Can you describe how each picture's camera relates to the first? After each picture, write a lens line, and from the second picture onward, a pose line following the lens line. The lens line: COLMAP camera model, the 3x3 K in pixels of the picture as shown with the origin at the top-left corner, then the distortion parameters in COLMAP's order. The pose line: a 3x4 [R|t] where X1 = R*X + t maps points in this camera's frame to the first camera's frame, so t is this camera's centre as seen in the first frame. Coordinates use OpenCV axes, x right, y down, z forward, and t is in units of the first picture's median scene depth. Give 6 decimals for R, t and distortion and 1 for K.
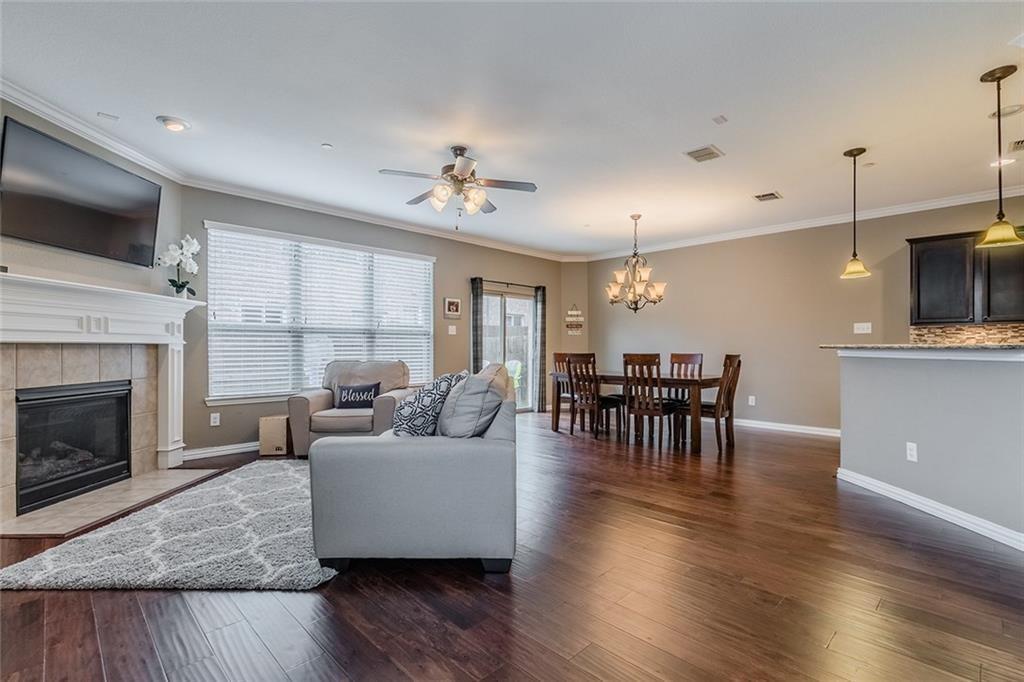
lens RADIAL K [[475.9, 0, 509.1], [0, 475.9, 342.3], [0, 0, 1]] dist [-0.001539, -0.000099]
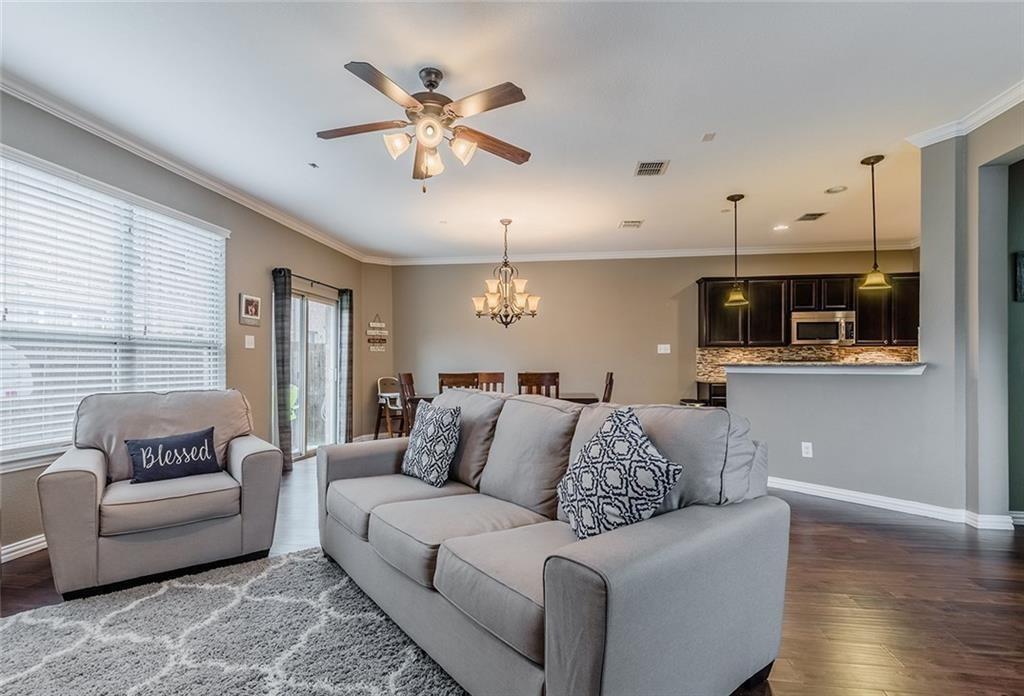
lens RADIAL K [[494.9, 0, 512.2], [0, 494.9, 359.6], [0, 0, 1]] dist [-0.002331, -0.000184]
pose [[0.792750, 0.003385, 0.609538, -0.312464], [-0.001647, 0.999993, -0.003411, 0.001762], [-0.609545, 0.001700, 0.792749, 0.262162]]
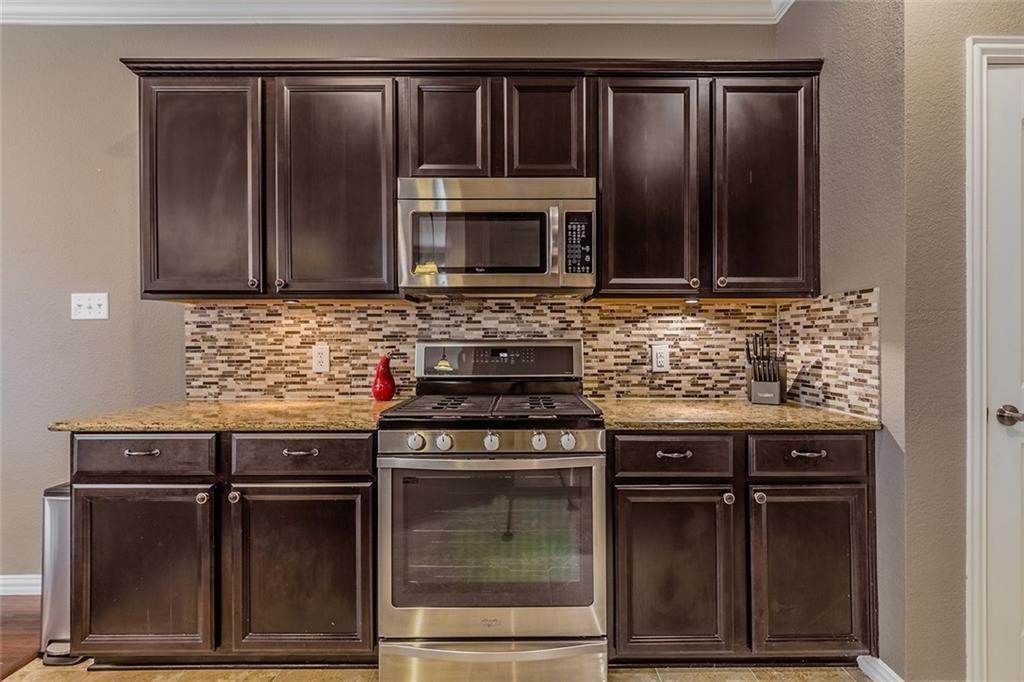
lens RADIAL K [[487.4, 0, 513.0], [0, 487.4, 334.5], [0, 0, 1]] dist [-0.000175, -0.000448]
pose [[0.695672, -0.000323, 0.718360, 0.714352], [-0.001941, 0.999995, 0.002330, -0.008065], [-0.718357, -0.003015, 0.695668, 0.488988]]
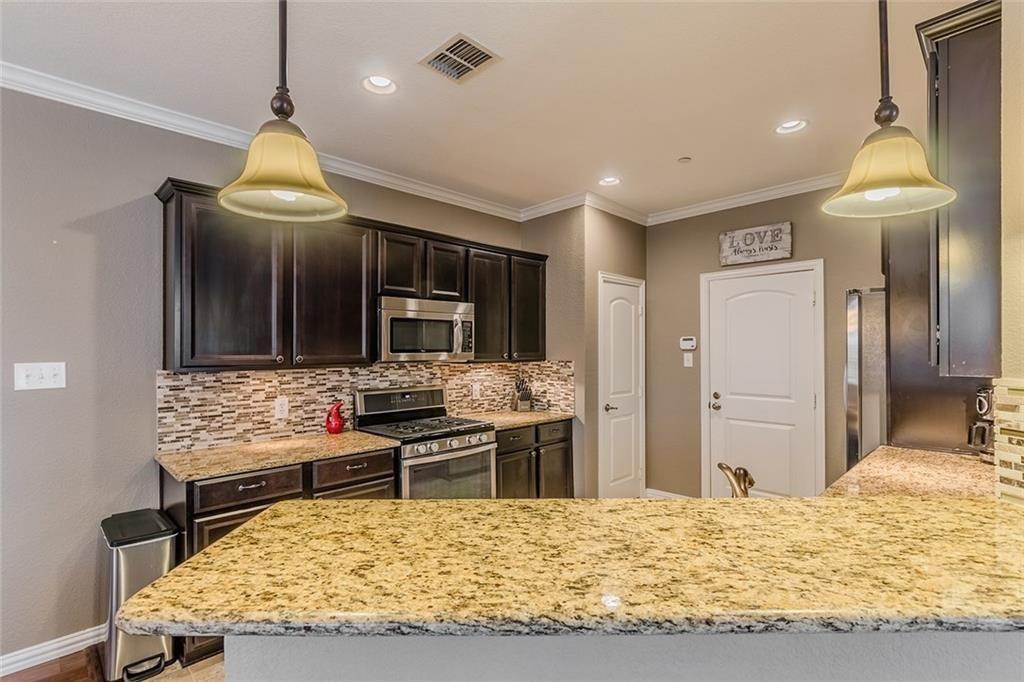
lens RADIAL K [[474.2, 0, 512.8], [0, 474.2, 345.7], [0, 0, 1]] dist [-0.003174, -0.001020]
pose [[-0.003979, 0.006970, 0.999968, 0.363495], [-0.003355, 0.999970, -0.006983, -0.053853], [-0.999986, -0.003382, -0.003956, 0.630273]]
